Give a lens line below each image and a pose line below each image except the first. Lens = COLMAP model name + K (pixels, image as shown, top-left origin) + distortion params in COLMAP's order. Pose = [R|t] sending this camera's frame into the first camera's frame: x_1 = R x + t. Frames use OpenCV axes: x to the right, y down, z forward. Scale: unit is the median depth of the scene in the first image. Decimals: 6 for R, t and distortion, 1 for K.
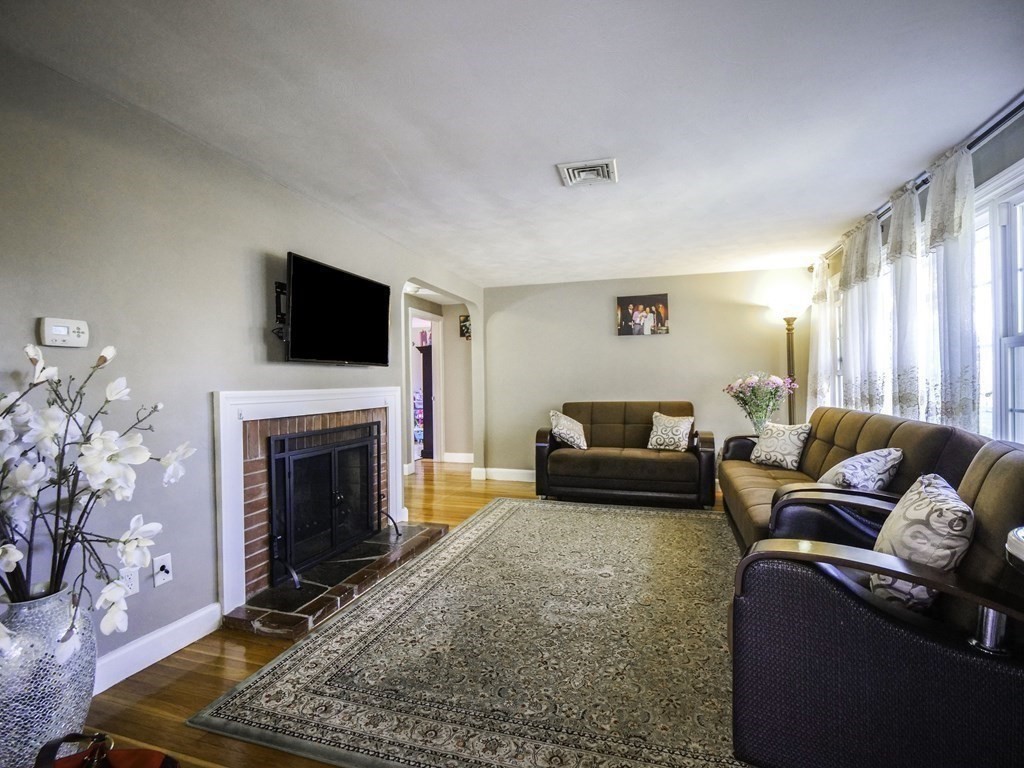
lens RADIAL K [[501.5, 0, 512.0], [0, 501.5, 384.0], [0, 0, 1]] dist [-0.000151, -0.000265]
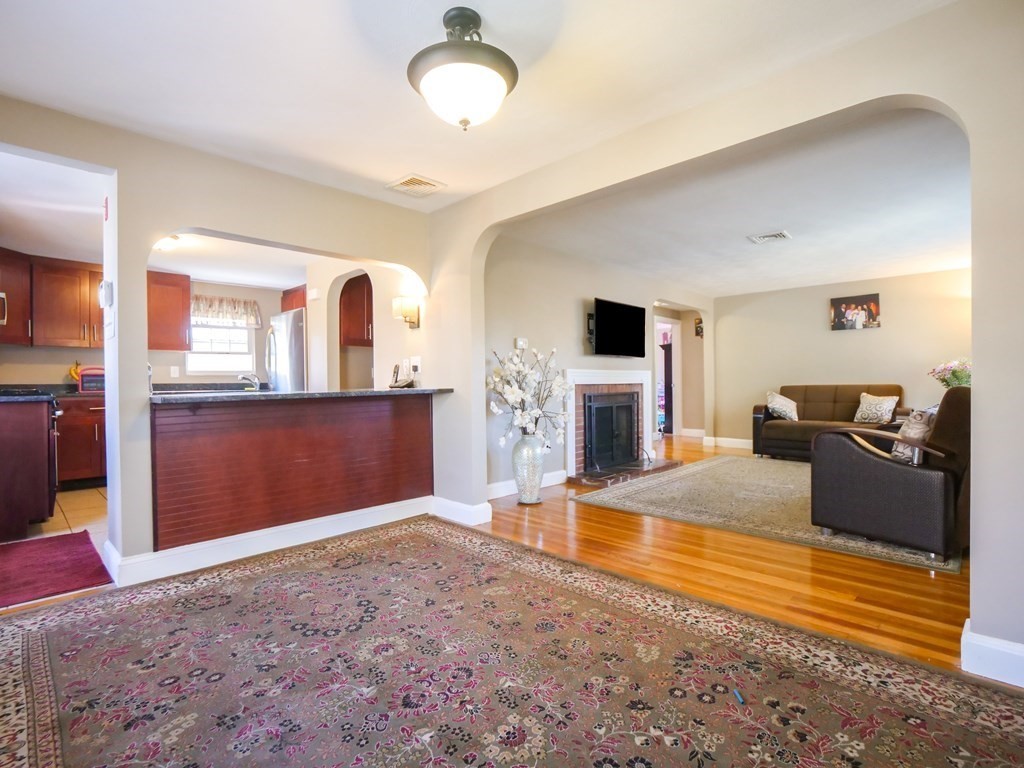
lens RADIAL K [[501.5, 0, 512.0], [0, 501.5, 384.0], [0, 0, 1]] dist [-0.000151, -0.000265]
pose [[0.892811, 0.004263, -0.450411, 0.079223], [-0.003392, 0.999990, 0.002741, 0.036893], [0.450418, -0.000919, 0.892817, -0.495824]]
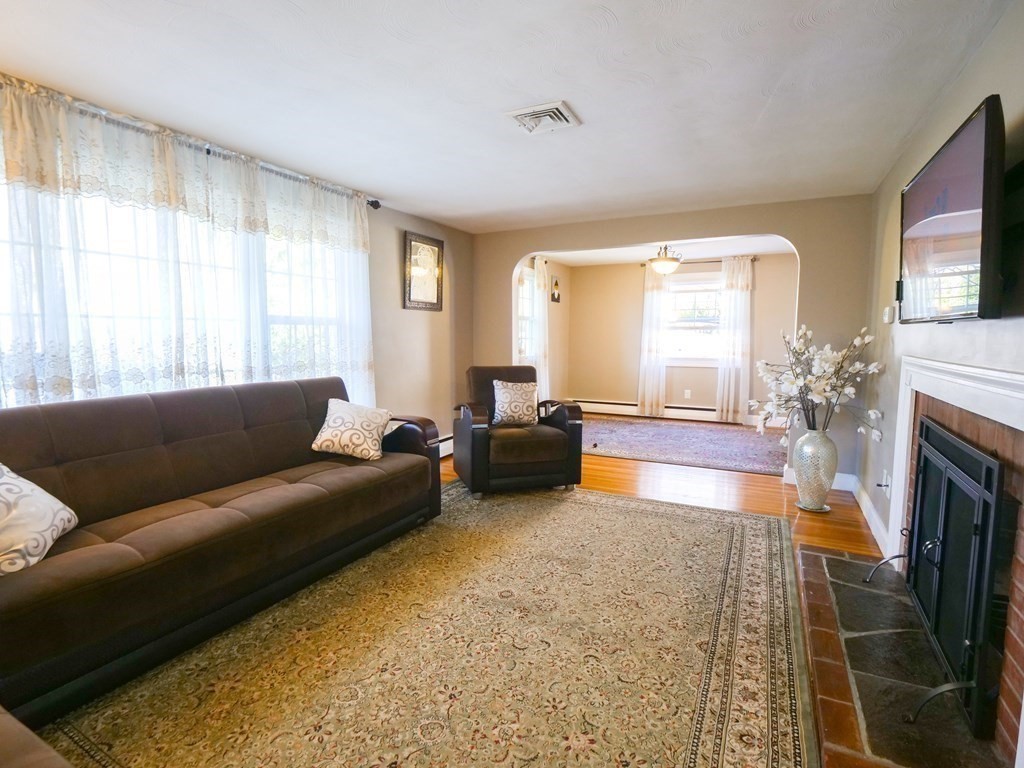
lens RADIAL K [[501.5, 0, 512.0], [0, 501.5, 384.0], [0, 0, 1]] dist [-0.000151, -0.000265]
pose [[-0.984110, -0.013146, 0.177072, 0.025950], [0.005861, 0.994307, 0.106389, -0.023072], [-0.177462, 0.105736, -0.978431, 1.114761]]
